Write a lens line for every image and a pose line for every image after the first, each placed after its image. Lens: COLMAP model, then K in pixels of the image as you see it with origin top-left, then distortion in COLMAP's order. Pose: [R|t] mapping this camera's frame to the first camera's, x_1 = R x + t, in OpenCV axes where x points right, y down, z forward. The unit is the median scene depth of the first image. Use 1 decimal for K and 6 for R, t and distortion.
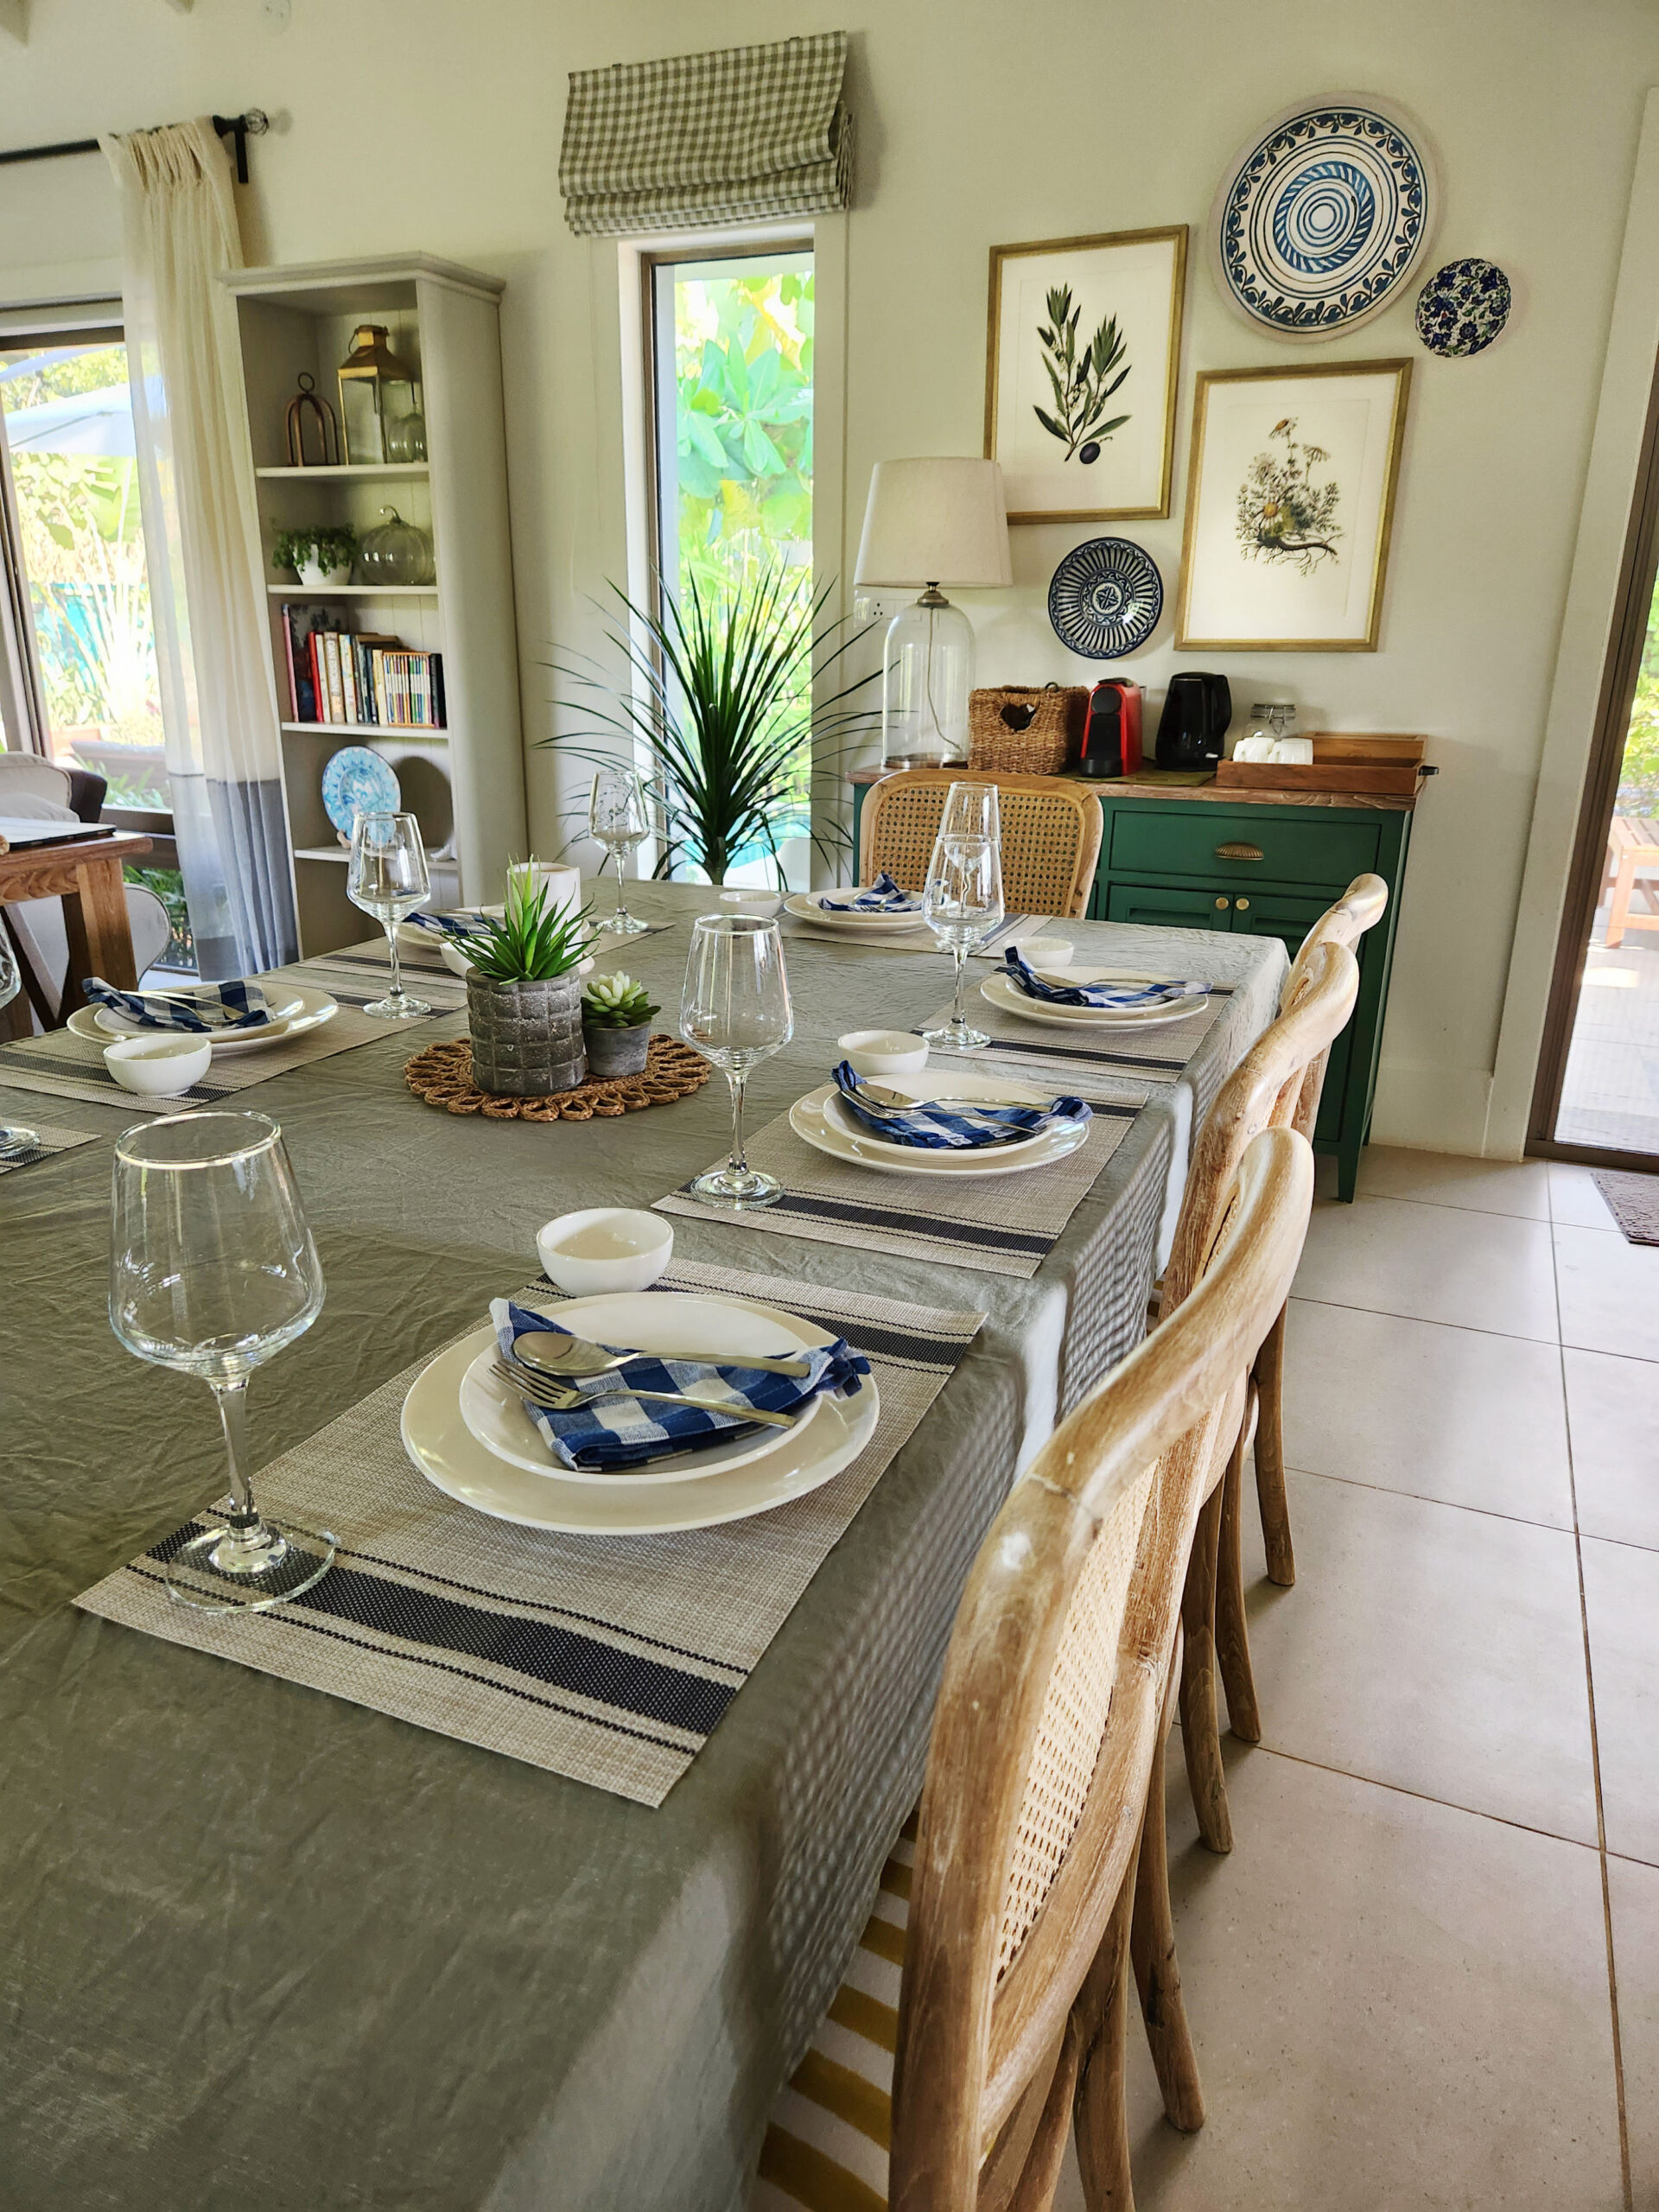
lens RADIAL K [[1483.1, 0, 775.7], [0, 1483.1, 1108.8], [0, 0, 1]] dist [0.048909, -0.044386]
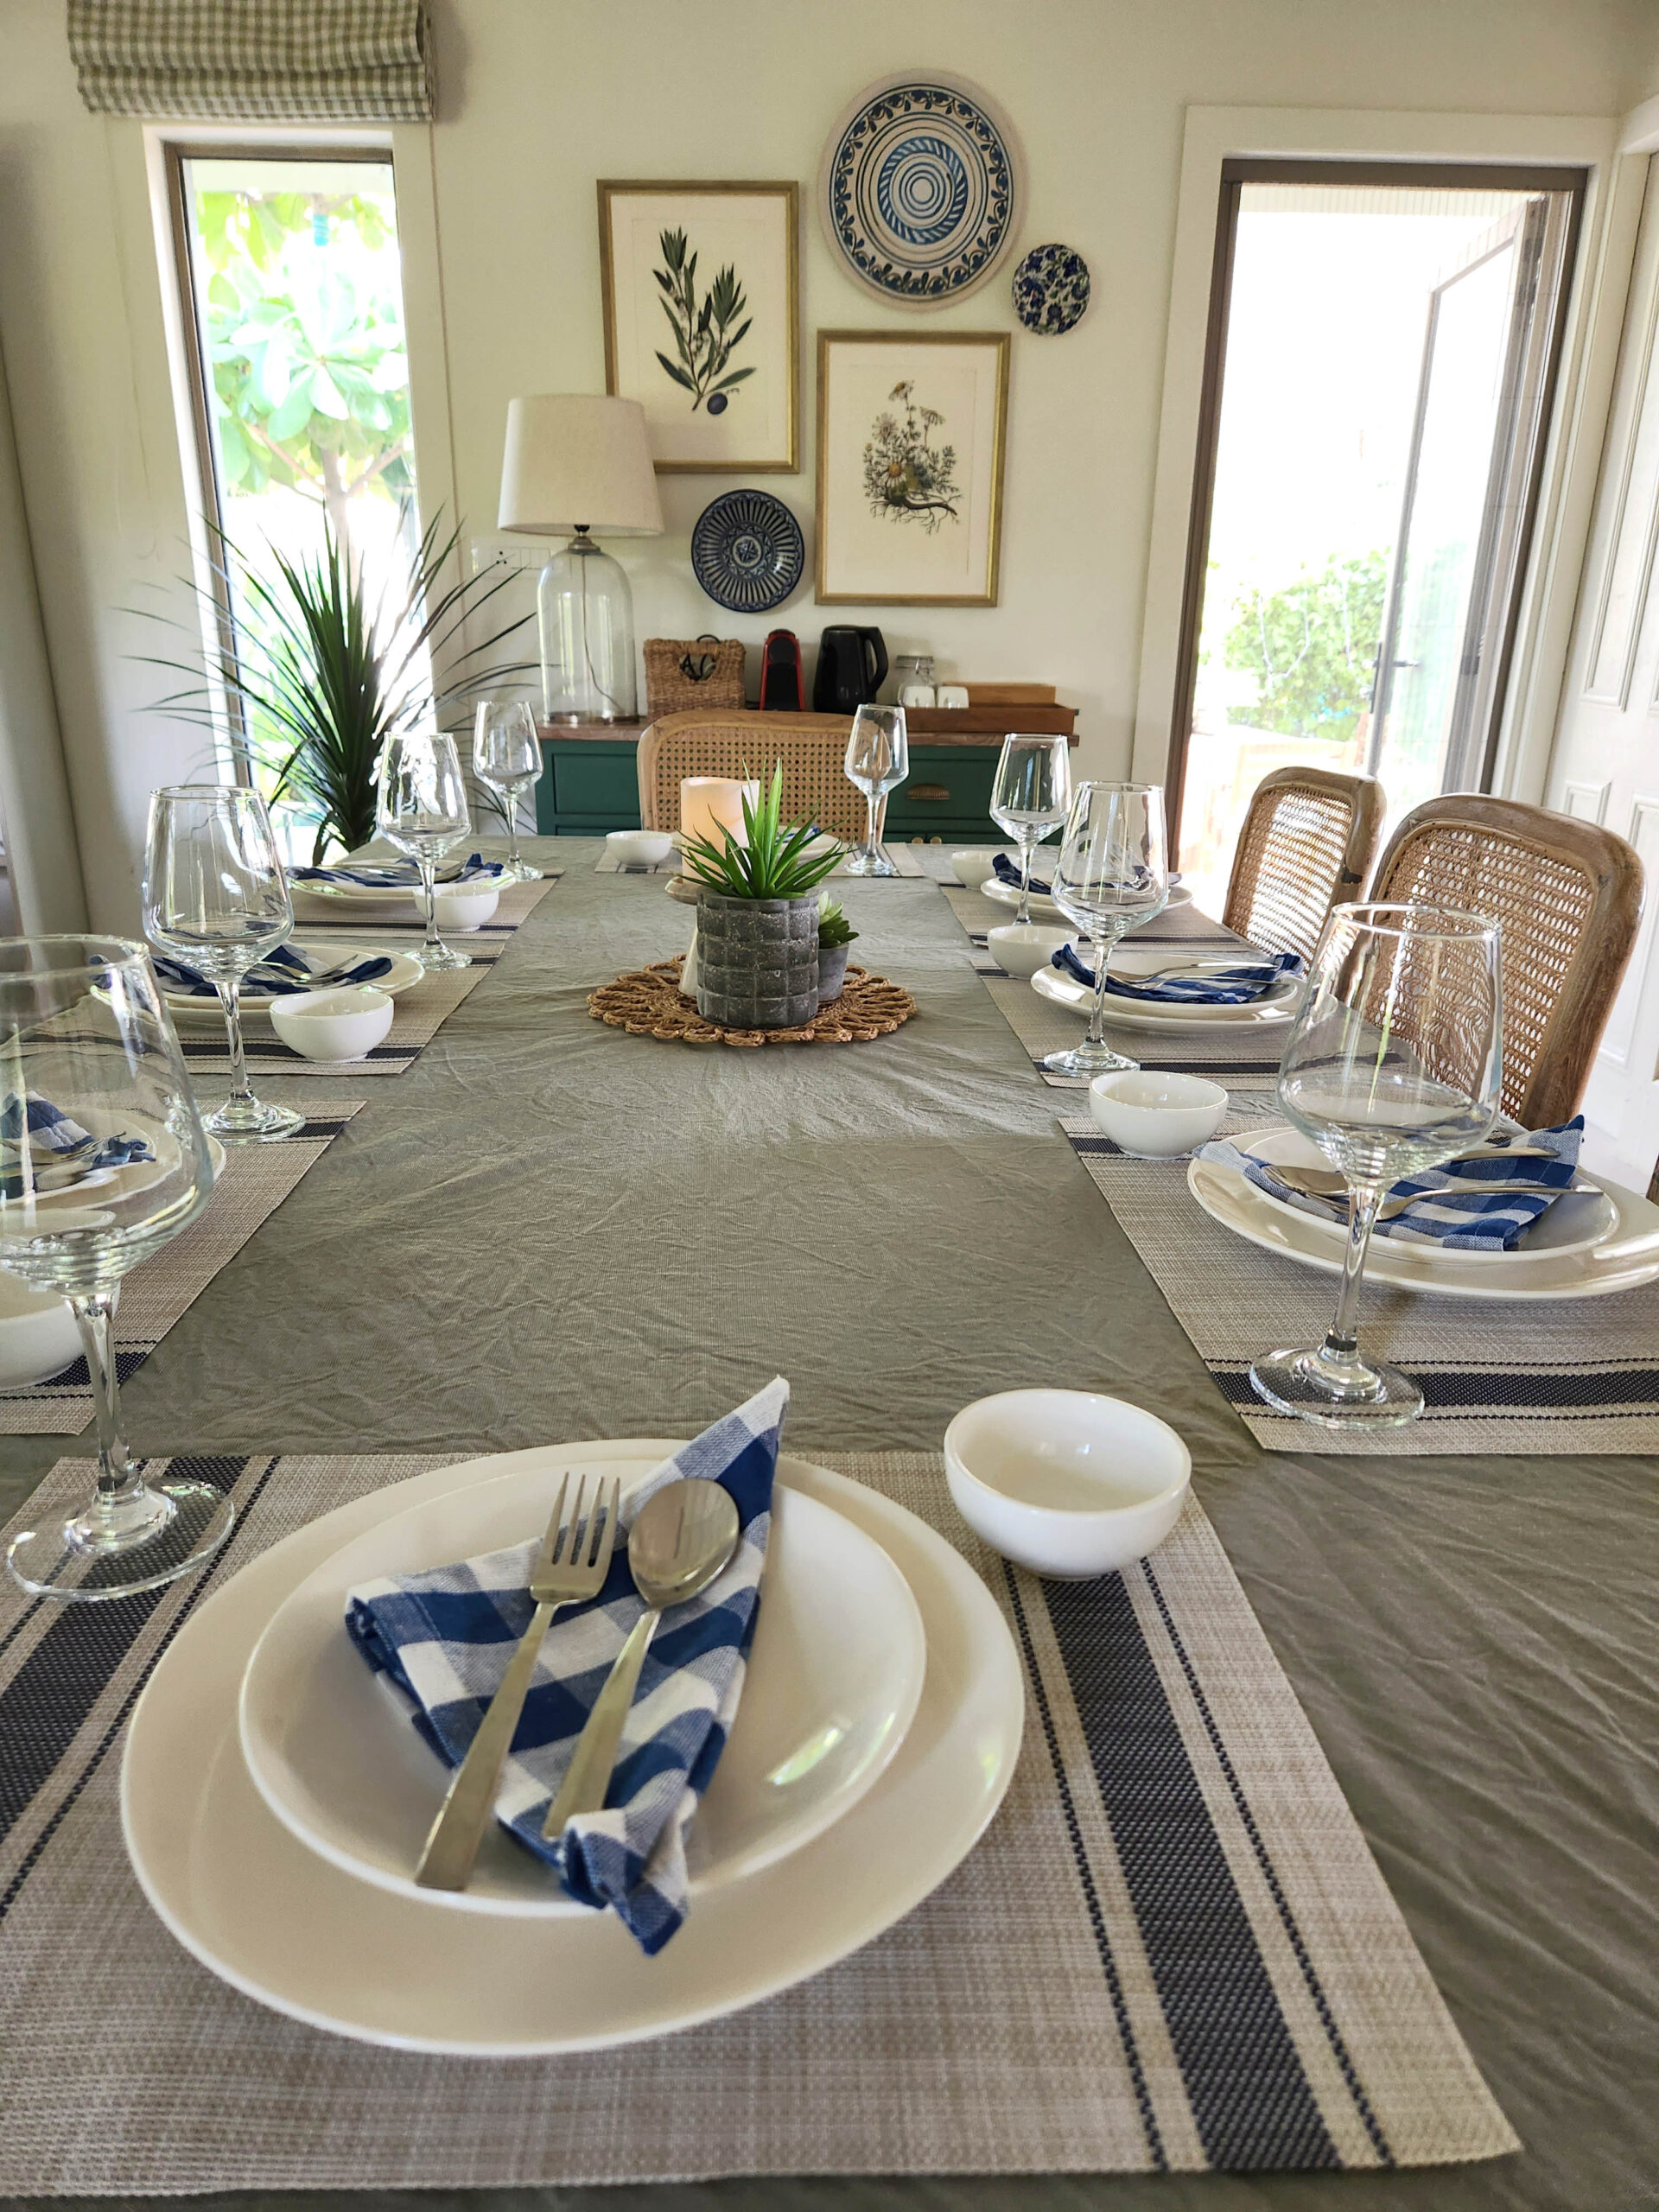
lens RADIAL K [[1483.1, 0, 829.7], [0, 1483.1, 1113.7], [0, 0, 1]] dist [0.048909, -0.044386]
pose [[0.908486, -0.125070, 0.398761, -0.186365], [0.120934, 0.992021, 0.035624, 0.006202], [-0.400035, 0.015860, 0.916363, 0.063279]]
